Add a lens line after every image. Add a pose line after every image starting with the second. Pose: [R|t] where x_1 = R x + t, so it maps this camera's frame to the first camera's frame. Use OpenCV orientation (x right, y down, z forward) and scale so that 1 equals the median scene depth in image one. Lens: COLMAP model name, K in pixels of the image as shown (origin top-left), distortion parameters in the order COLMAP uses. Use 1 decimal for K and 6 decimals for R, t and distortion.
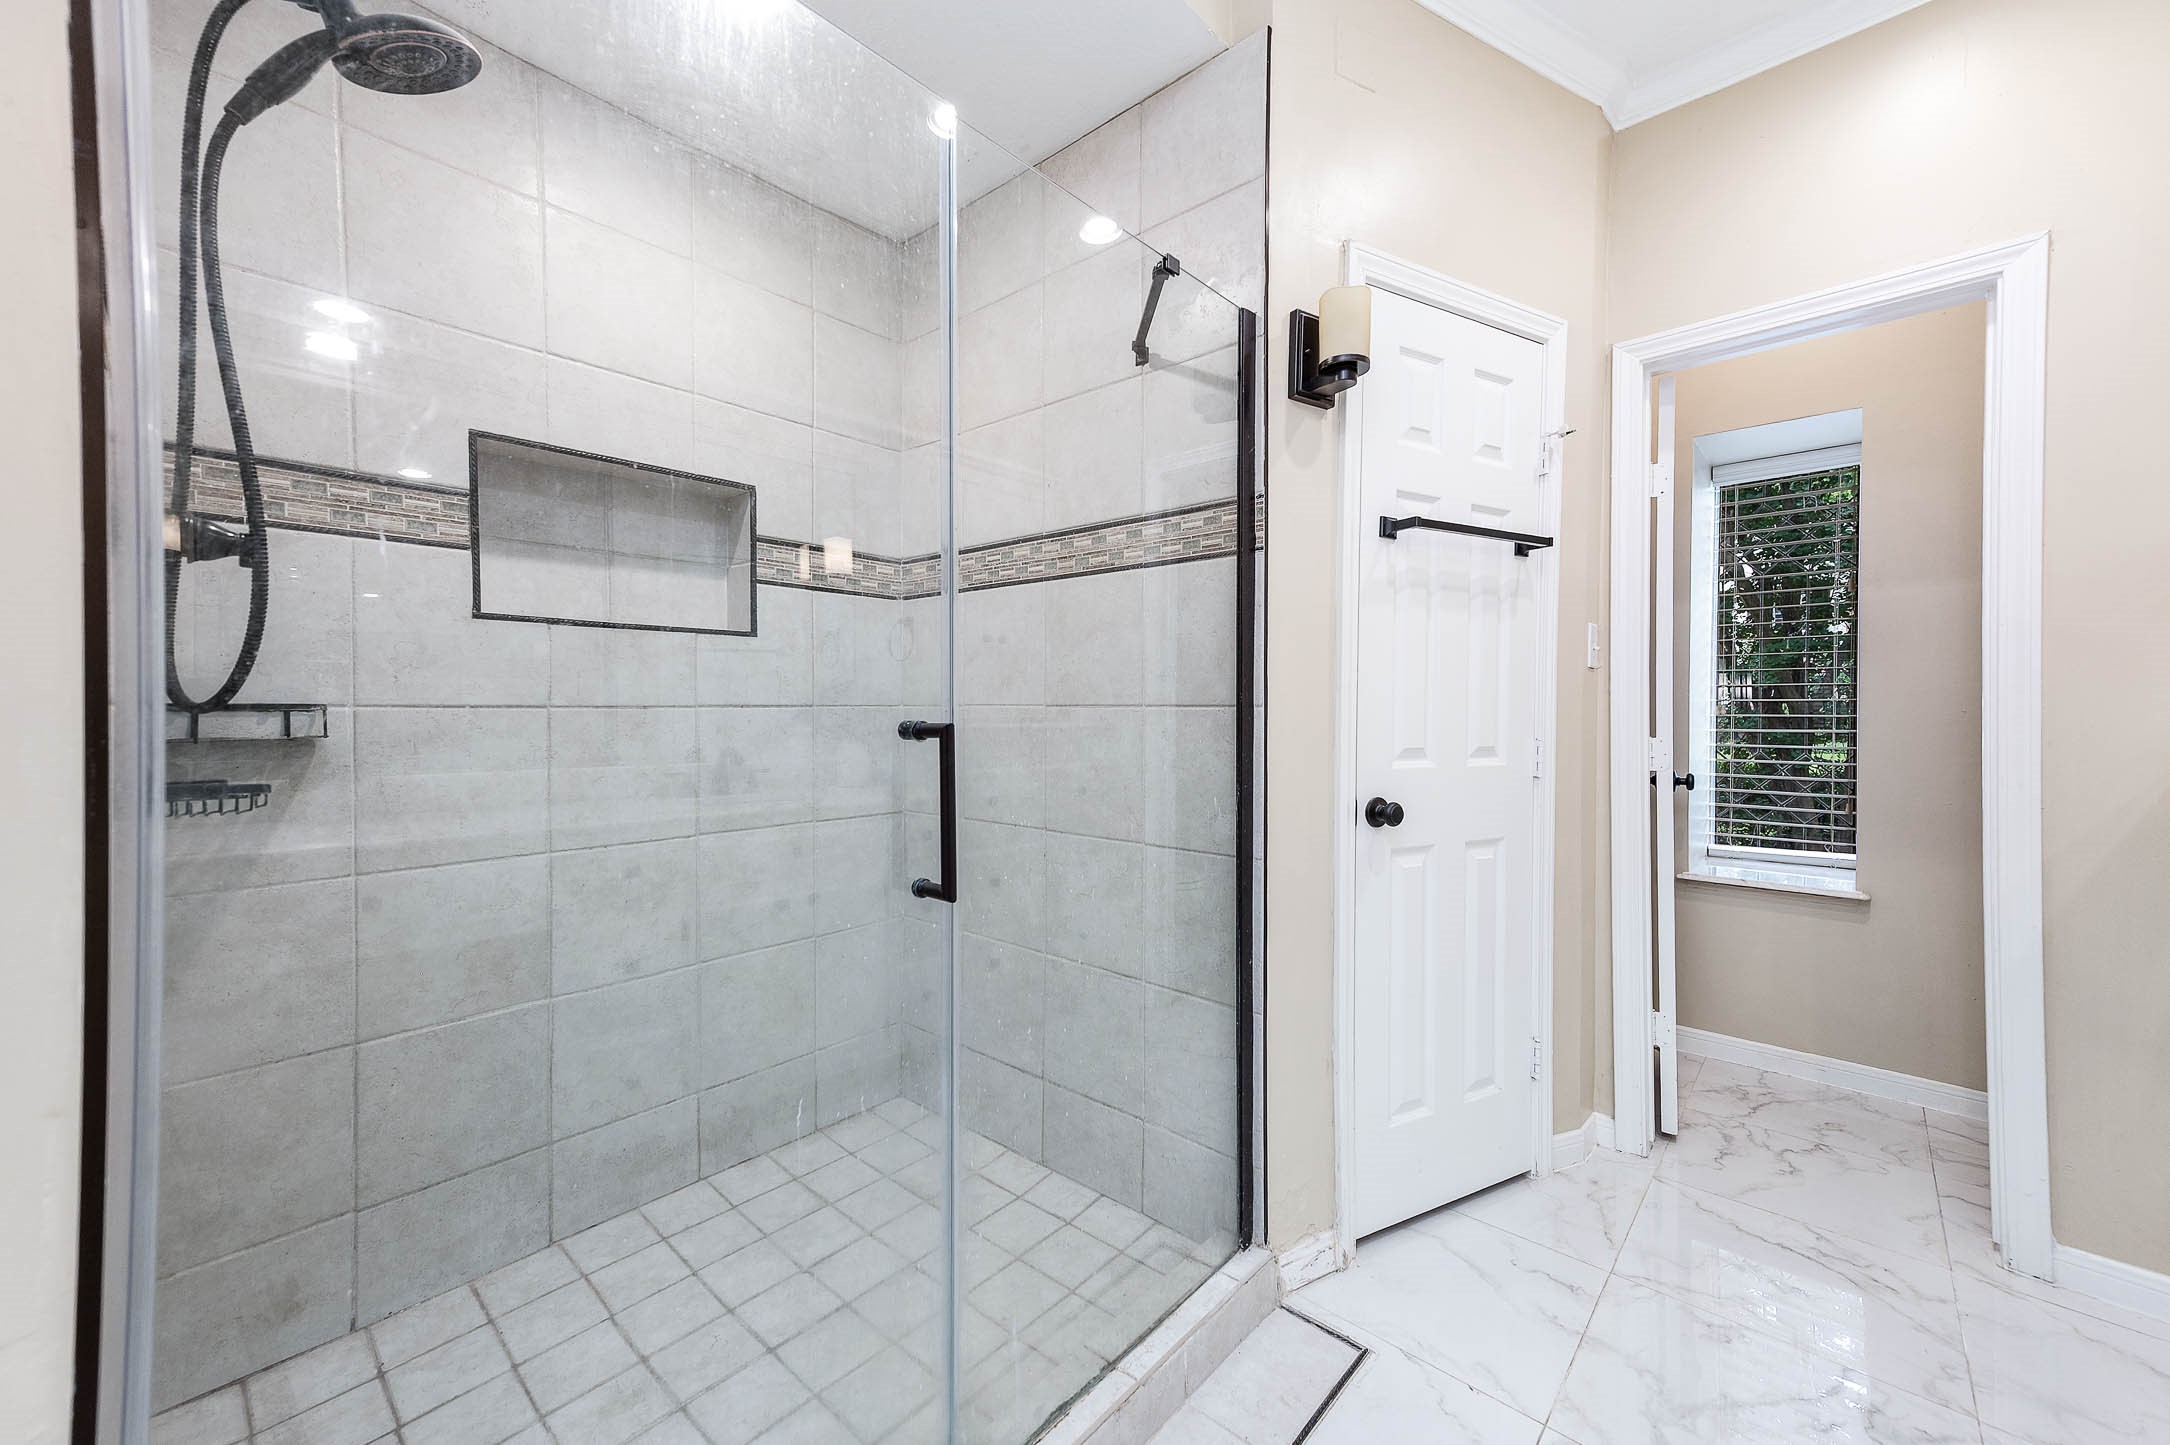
lens RADIAL K [[842.4, 0, 1078.7], [0, 842.4, 723.0], [0, 0, 1]] dist [0.023741, 0.000078]
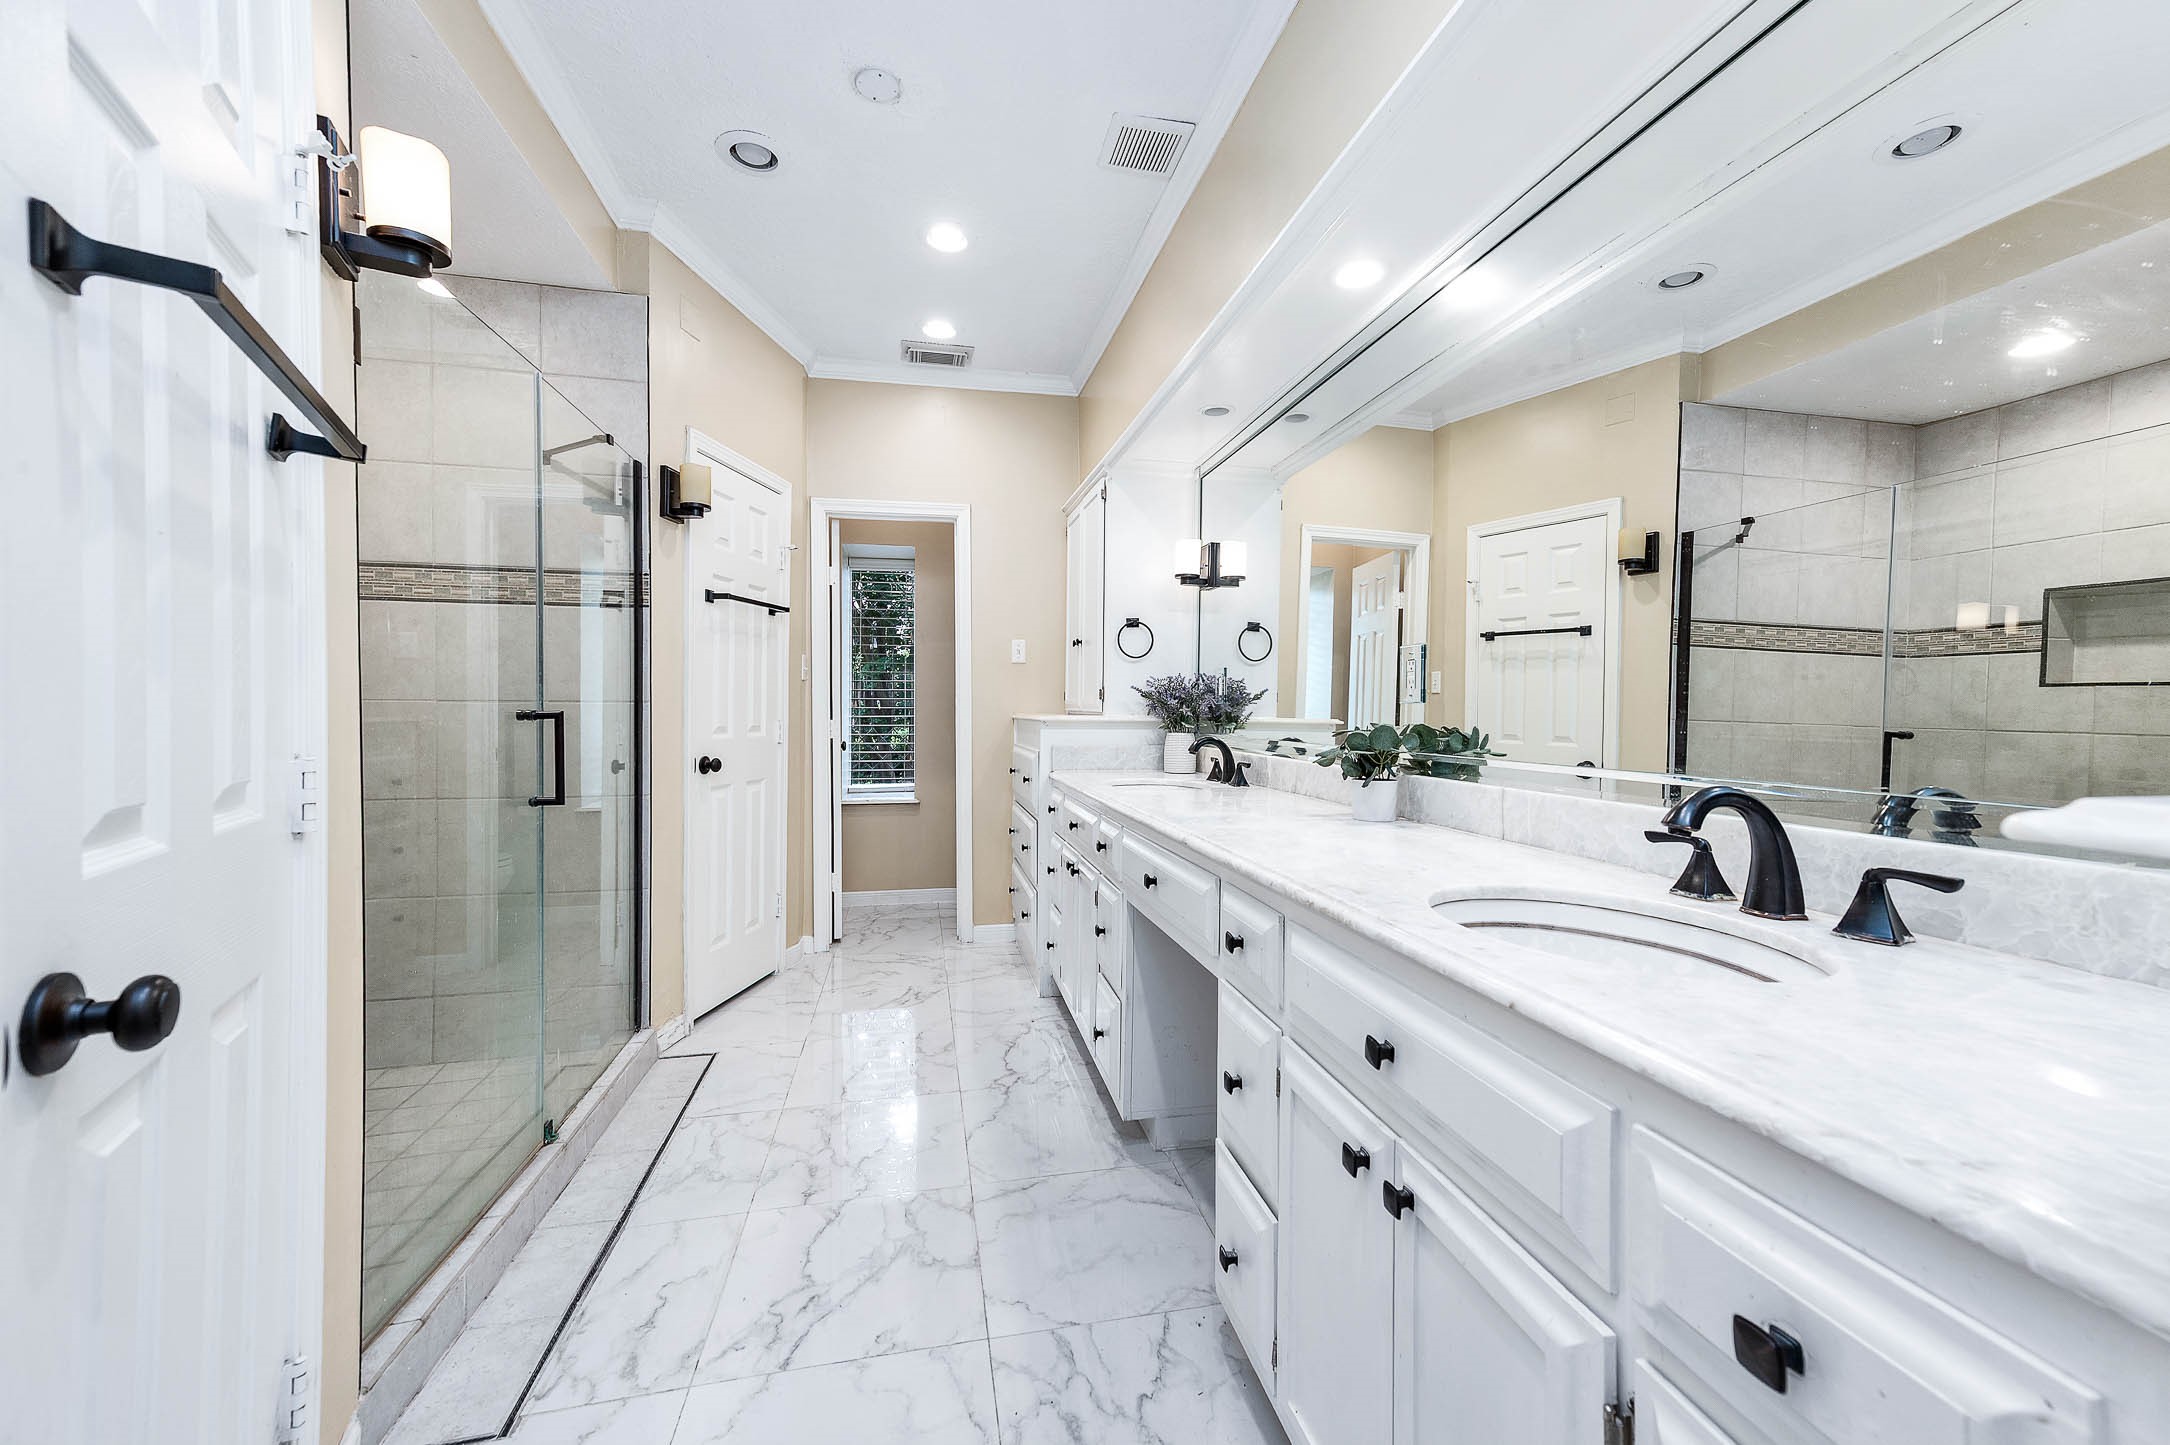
lens RADIAL K [[842.4, 0, 1078.7], [0, 842.4, 723.0], [0, 0, 1]] dist [0.023741, 0.000078]
pose [[0.597527, -0.012873, 0.801746, -0.546826], [0.003627, 0.999904, 0.013351, 0.002510], [-0.801841, -0.005070, 0.597516, -0.596763]]
